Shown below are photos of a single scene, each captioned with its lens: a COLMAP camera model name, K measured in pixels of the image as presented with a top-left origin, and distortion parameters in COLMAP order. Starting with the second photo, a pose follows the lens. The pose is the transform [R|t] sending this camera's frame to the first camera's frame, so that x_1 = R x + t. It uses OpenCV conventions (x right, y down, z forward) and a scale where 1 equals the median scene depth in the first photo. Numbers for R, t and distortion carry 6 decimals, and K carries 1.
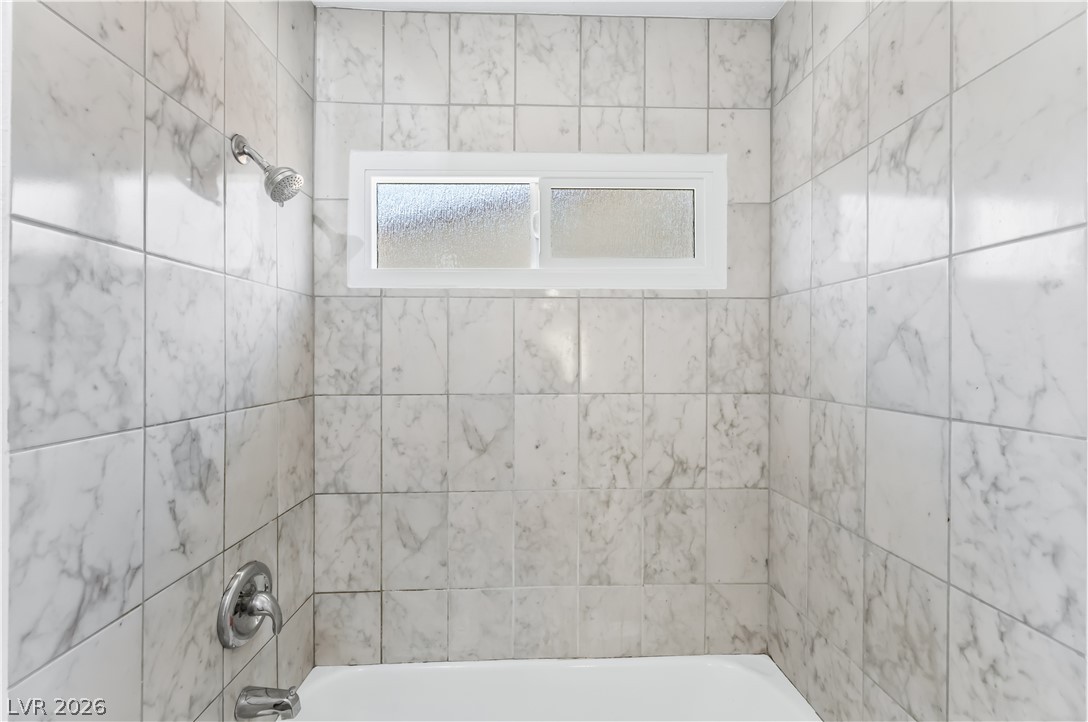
lens RADIAL K [[444.3, 0, 547.6], [0, 444.3, 351.3], [0, 0, 1]] dist [-0.001935, -0.000202]
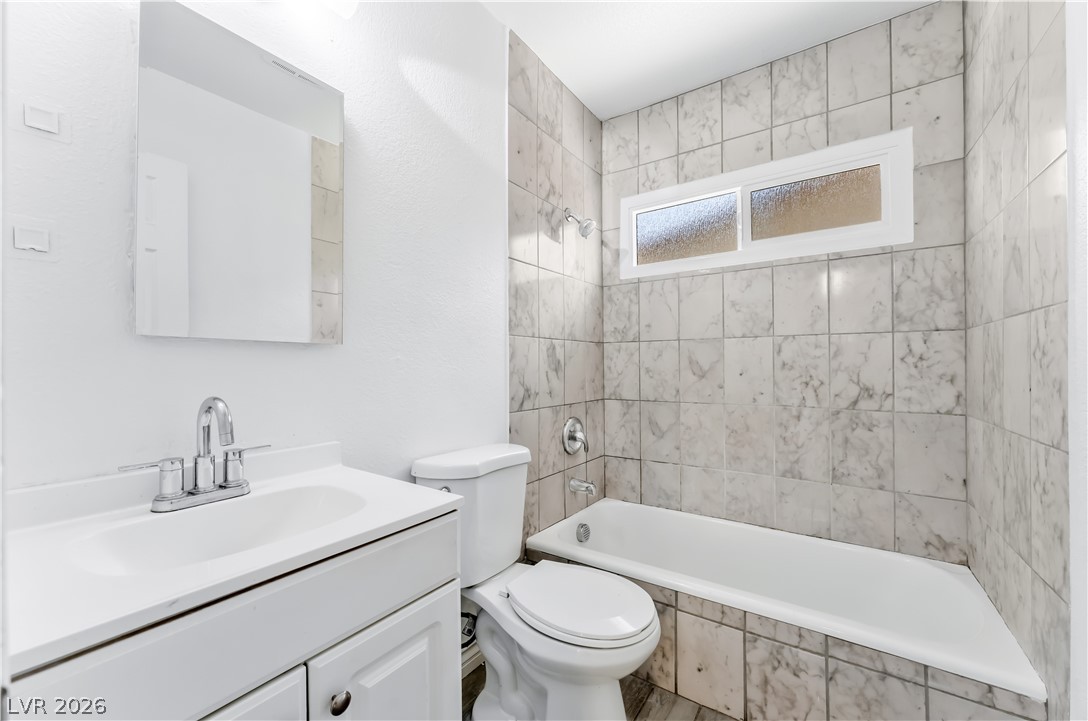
lens RADIAL K [[436.8, 0, 544.0], [0, 436.8, 360.5], [0, 0, 1]] dist [-0.003313, -0.000239]
pose [[0.798864, -0.010067, -0.601427, 0.316381], [0.009828, 0.999945, -0.003684, 0.168765], [0.601431, -0.002968, 0.798919, -0.509120]]
